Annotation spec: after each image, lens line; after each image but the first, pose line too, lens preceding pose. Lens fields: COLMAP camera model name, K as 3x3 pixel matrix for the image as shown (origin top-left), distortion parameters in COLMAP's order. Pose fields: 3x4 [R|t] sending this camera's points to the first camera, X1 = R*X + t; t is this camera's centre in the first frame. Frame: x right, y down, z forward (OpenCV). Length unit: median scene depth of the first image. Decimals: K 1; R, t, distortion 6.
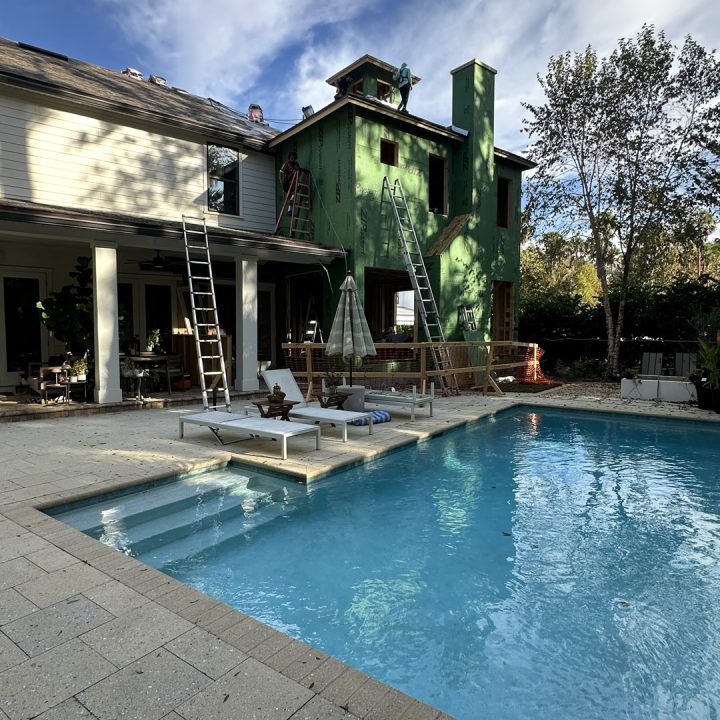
lens RADIAL K [[650.9, 0, 346.7], [0, 650.9, 360.4], [0, 0, 1]] dist [-0.006789, 0.003756]
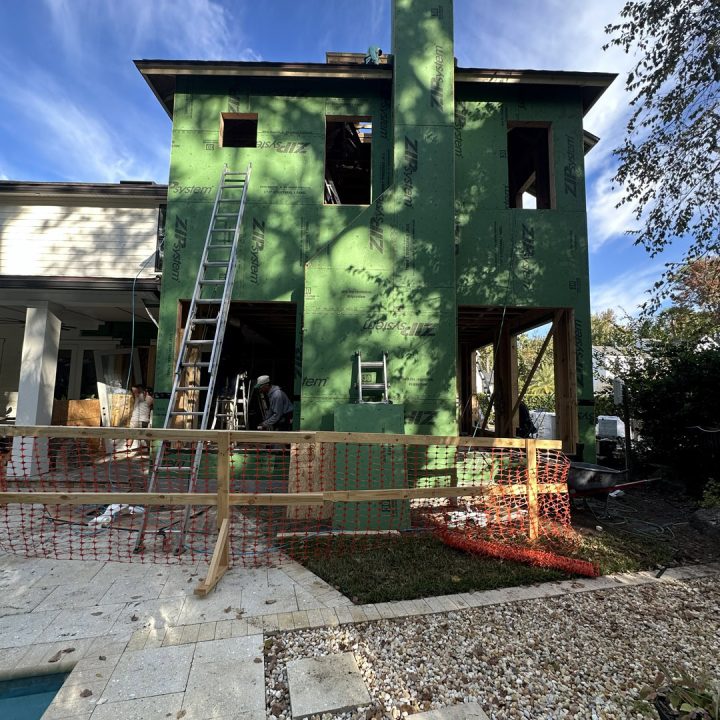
lens RADIAL K [[408.5, 0, 362.5], [0, 408.5, 346.0], [0, 0, 1]] dist [0.001872, 0.001674]
pose [[0.735668, -0.077330, -0.672914, 0.408631], [-0.047699, 0.985081, -0.165351, -0.038607], [0.675661, 0.153741, 0.721003, 0.791262]]
